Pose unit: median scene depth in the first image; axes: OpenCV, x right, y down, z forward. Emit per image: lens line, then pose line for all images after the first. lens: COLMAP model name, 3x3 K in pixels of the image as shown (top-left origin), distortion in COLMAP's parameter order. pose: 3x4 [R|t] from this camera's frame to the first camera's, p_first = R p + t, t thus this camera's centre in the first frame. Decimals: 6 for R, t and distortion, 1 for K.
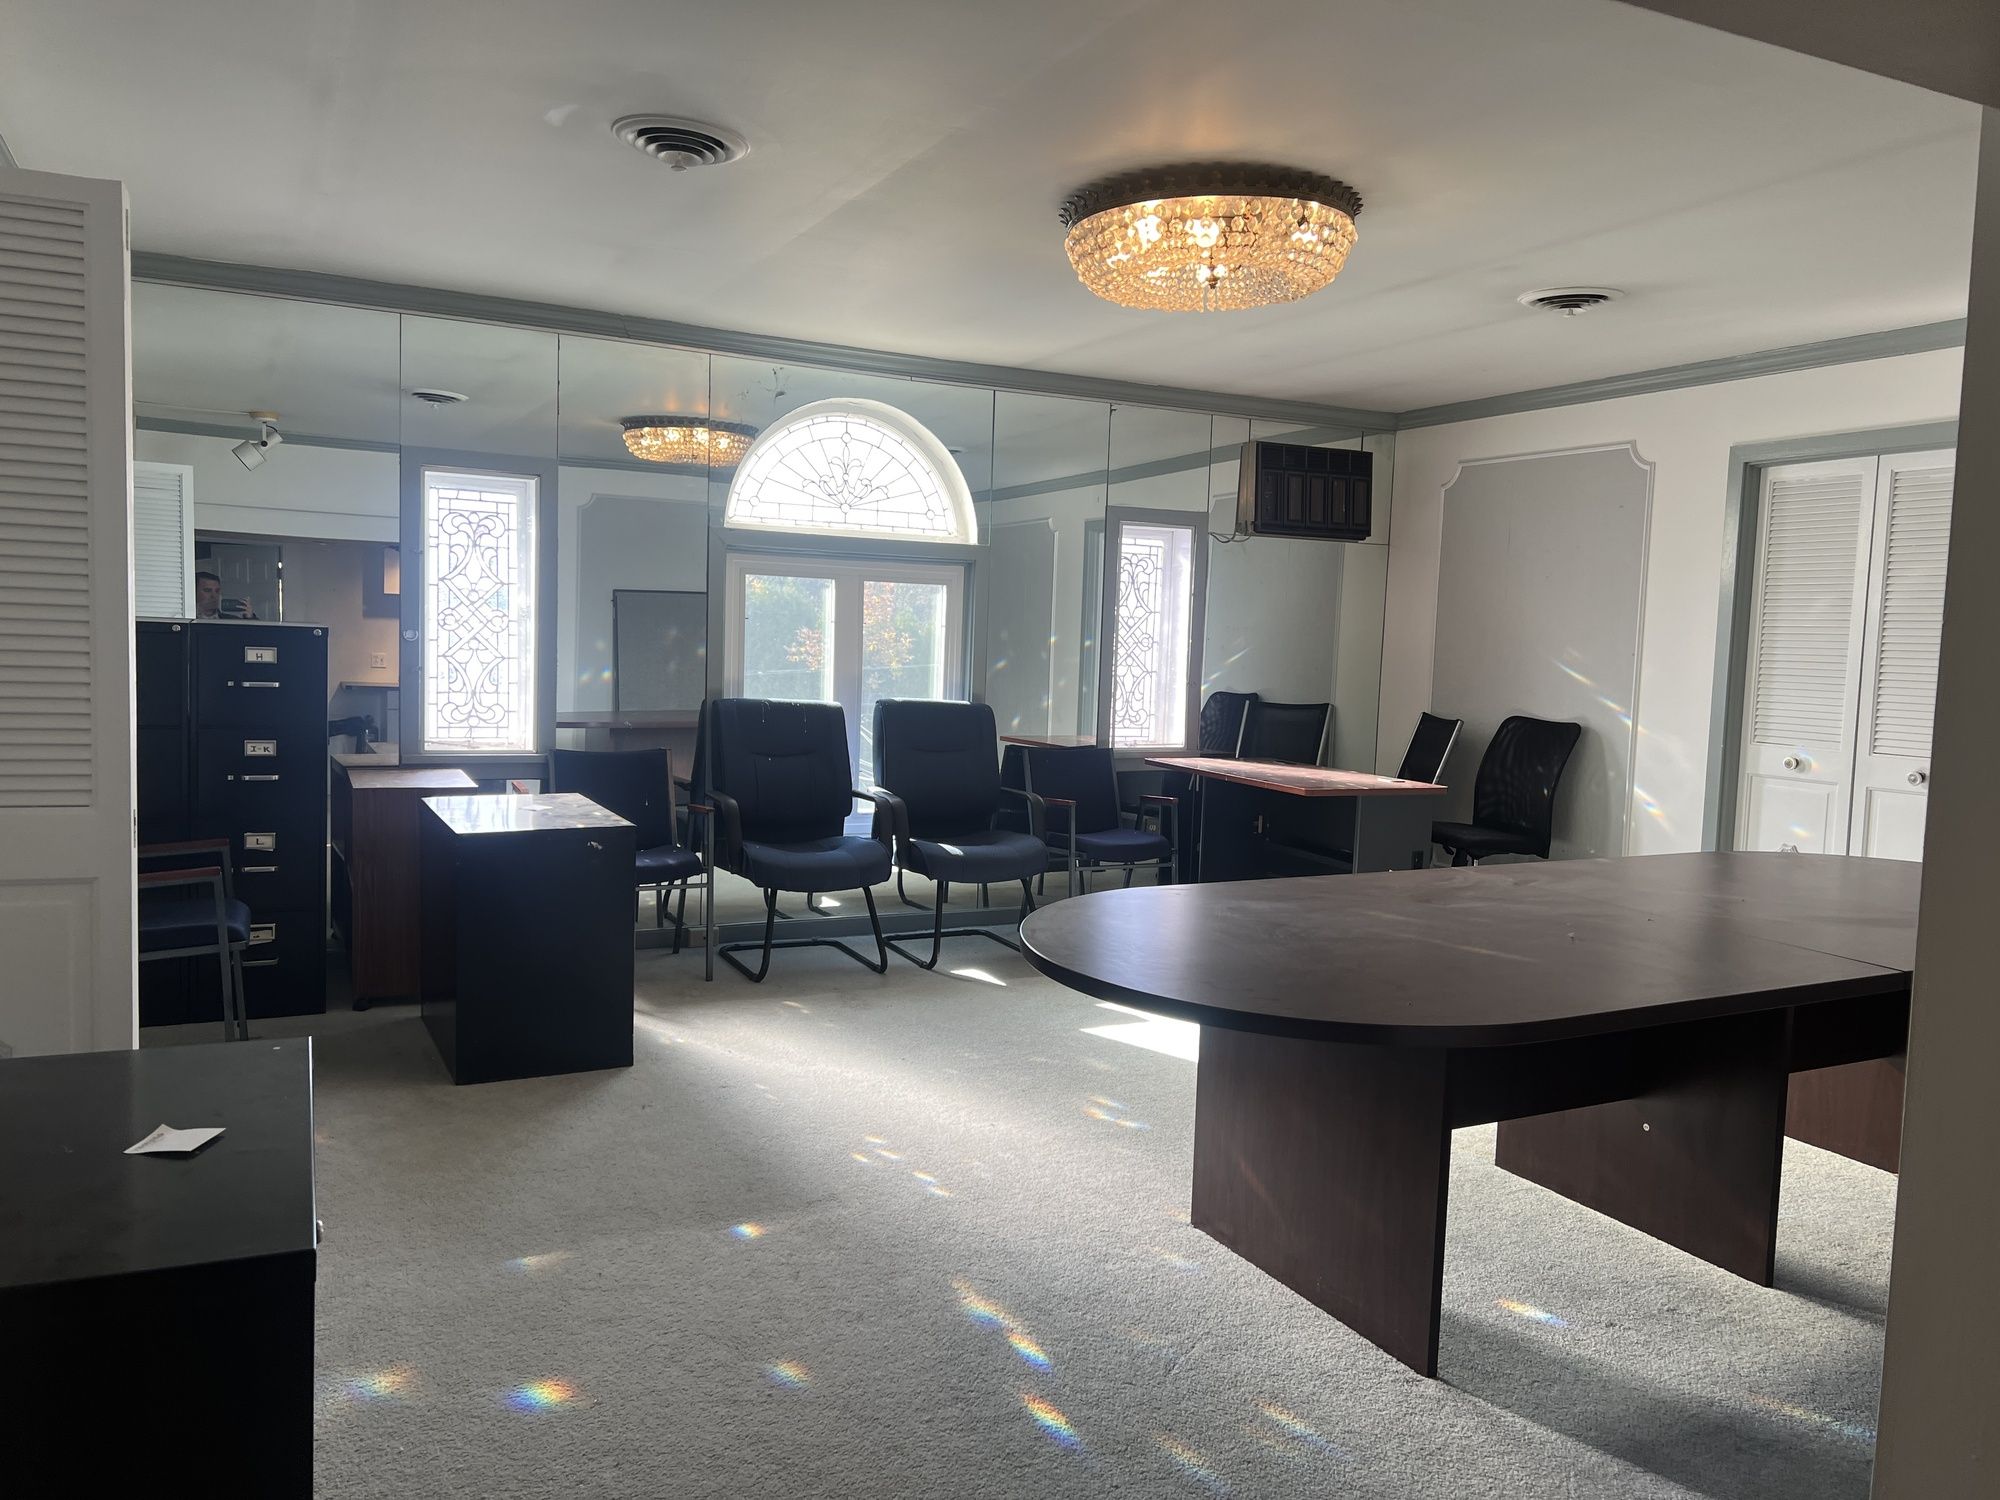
lens RADIAL K [[1506.9, 0, 1000.0], [0, 1506.9, 753.5], [0, 0, 1]] dist [-0.000550, 0.002058]
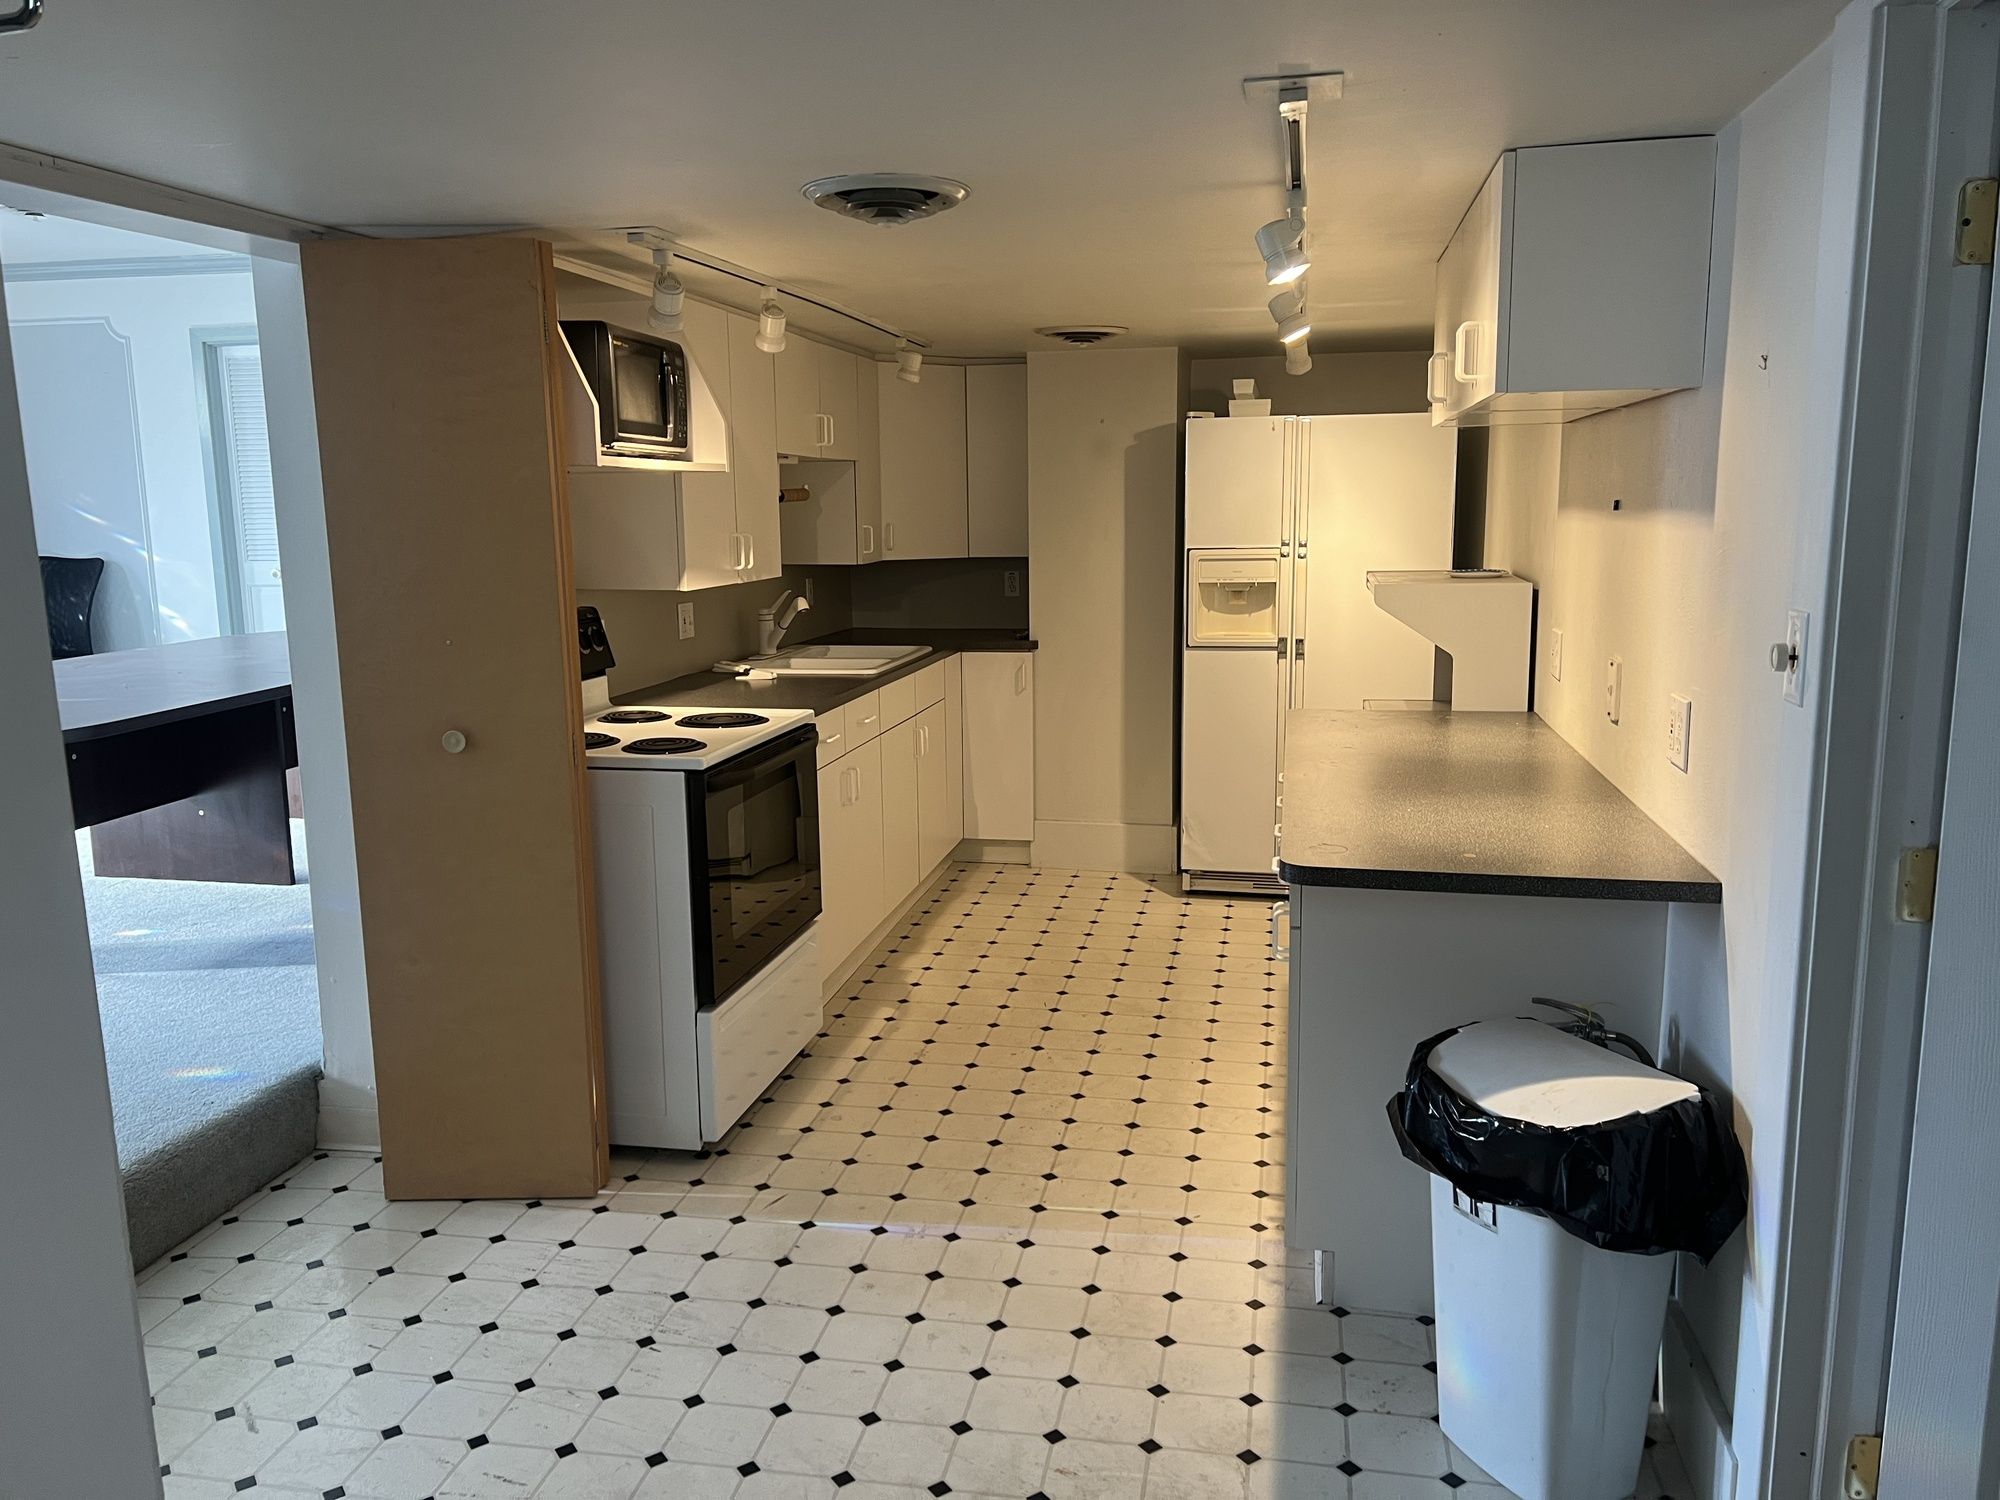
lens RADIAL K [[1506.9, 0, 1002.8], [0, 1506.9, 751.5], [0, 0, 1]] dist [-0.000550, 0.002058]
pose [[0.614346, -0.170658, 0.770360, -0.125665], [0.099219, 0.985289, 0.139147, 0.036696], [-0.782773, -0.009050, 0.622241, -0.310870]]
